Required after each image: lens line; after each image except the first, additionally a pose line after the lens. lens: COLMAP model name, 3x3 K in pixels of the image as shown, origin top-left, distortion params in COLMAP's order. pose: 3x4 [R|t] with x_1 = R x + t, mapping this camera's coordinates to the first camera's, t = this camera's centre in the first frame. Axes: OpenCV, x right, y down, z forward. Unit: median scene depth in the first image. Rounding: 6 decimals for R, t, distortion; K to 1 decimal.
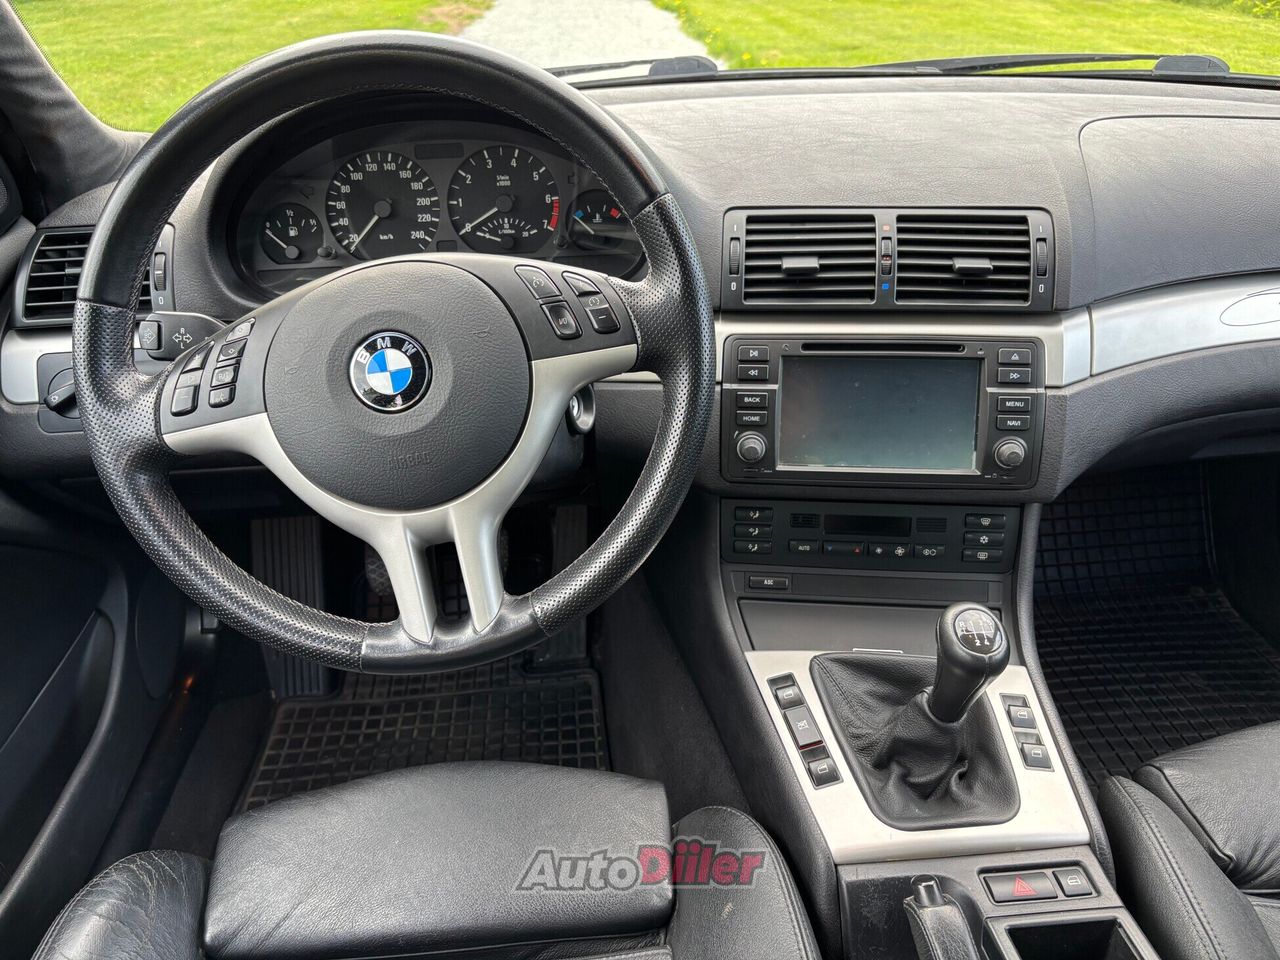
lens RADIAL K [[993.1, 0, 640.0], [0, 993.1, 480.0], [0, 0, 1]] dist [0.013507, 0.007512]
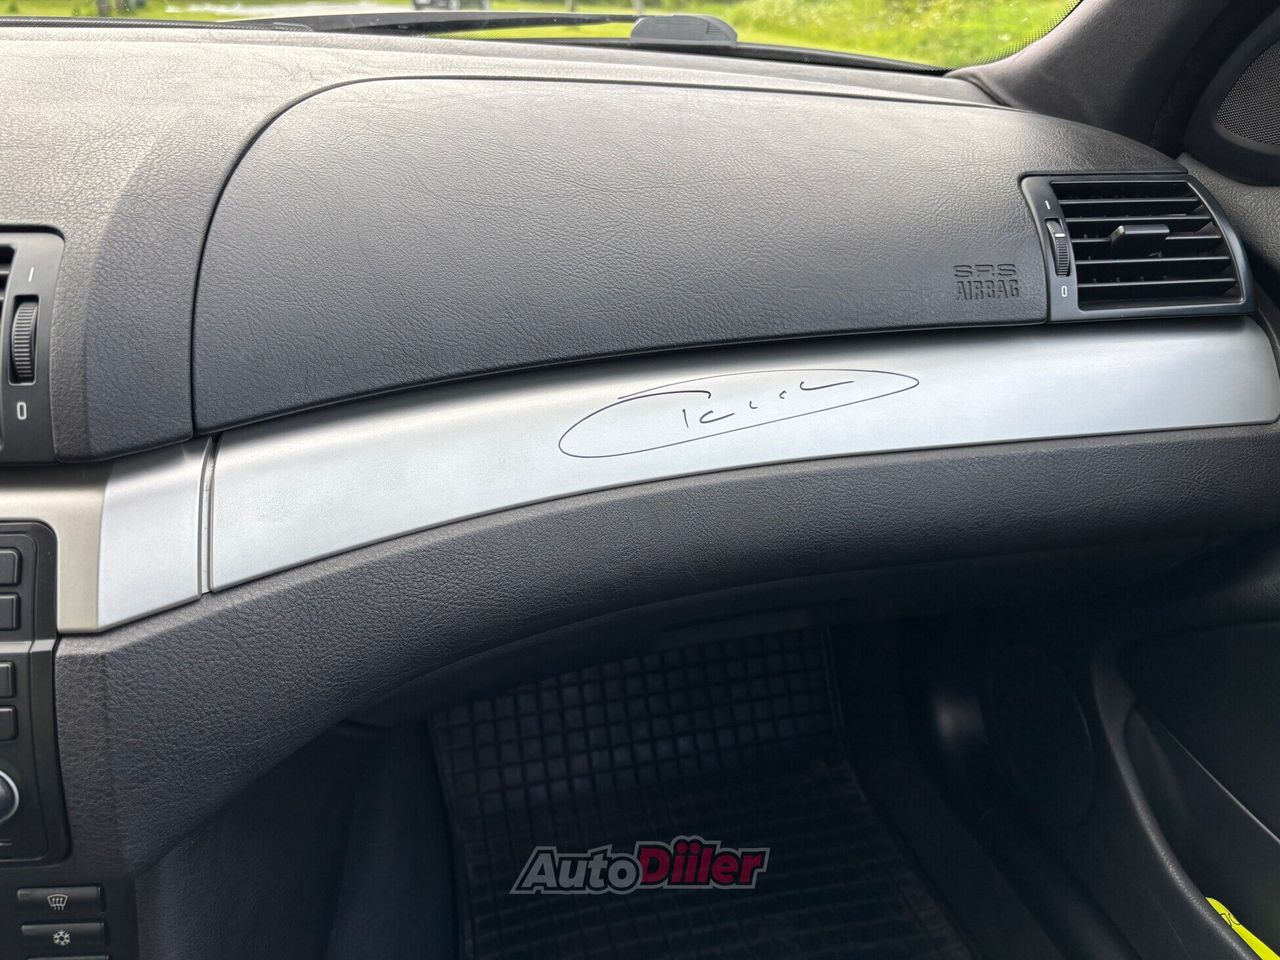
lens RADIAL K [[952.2, 0, 640.0], [0, 952.2, 480.0], [0, 0, 1]] dist [0.002334, 0.003382]
pose [[0.990430, -0.040118, 0.132059, 0.574665], [0.045630, 0.998198, -0.038981, -0.126385], [-0.130257, 0.044634, 0.990475, 0.525683]]
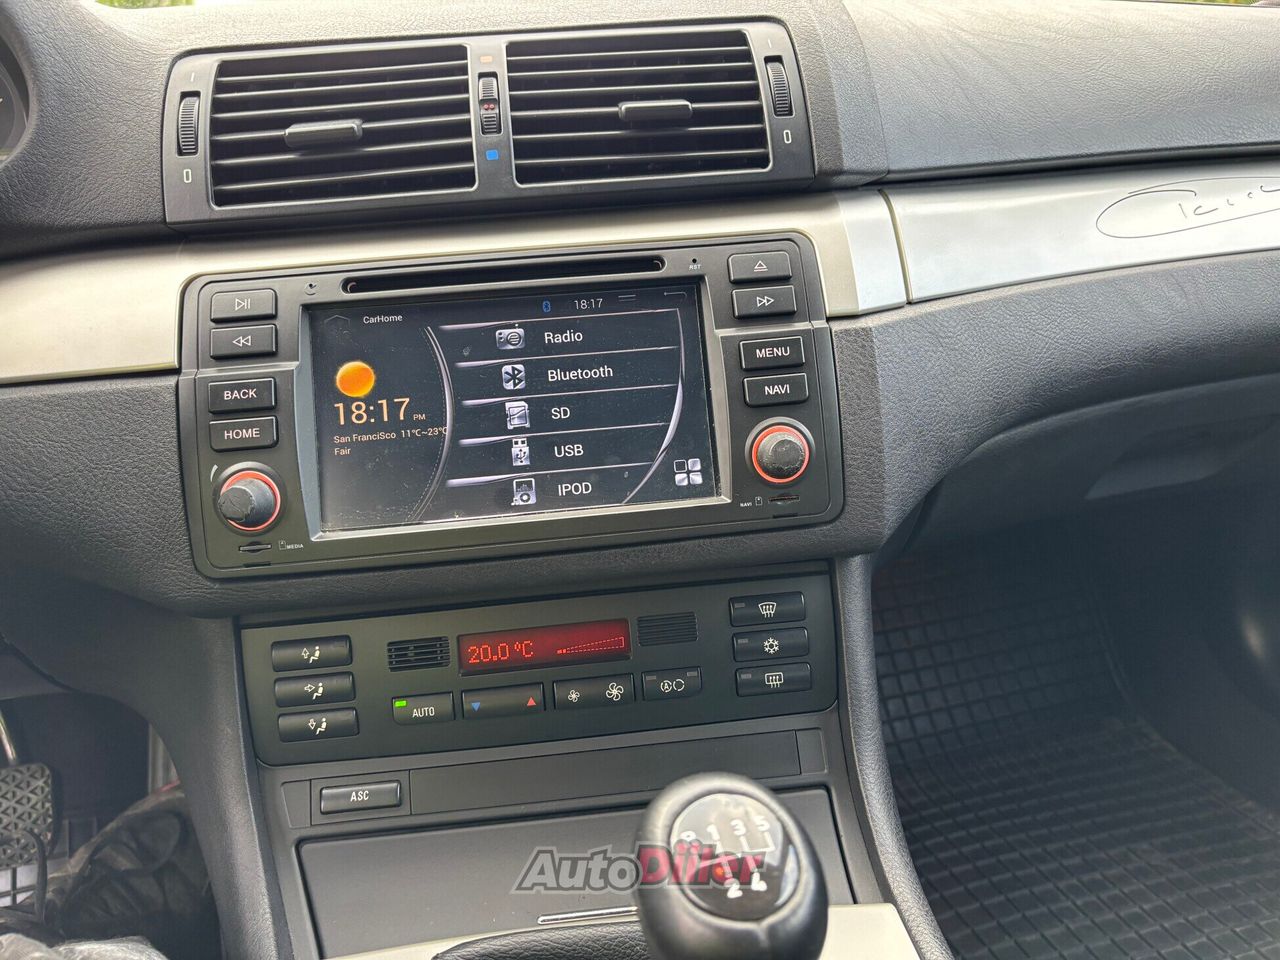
lens RADIAL K [[961.7, 0, 642.0], [0, 961.7, 472.6], [0, 0, 1]] dist [0.032611, -0.055648]
pose [[0.985163, -0.094684, 0.143138, 0.223785], [0.124813, 0.967732, -0.218896, 0.075310], [-0.117793, 0.233514, 0.965192, 0.525228]]
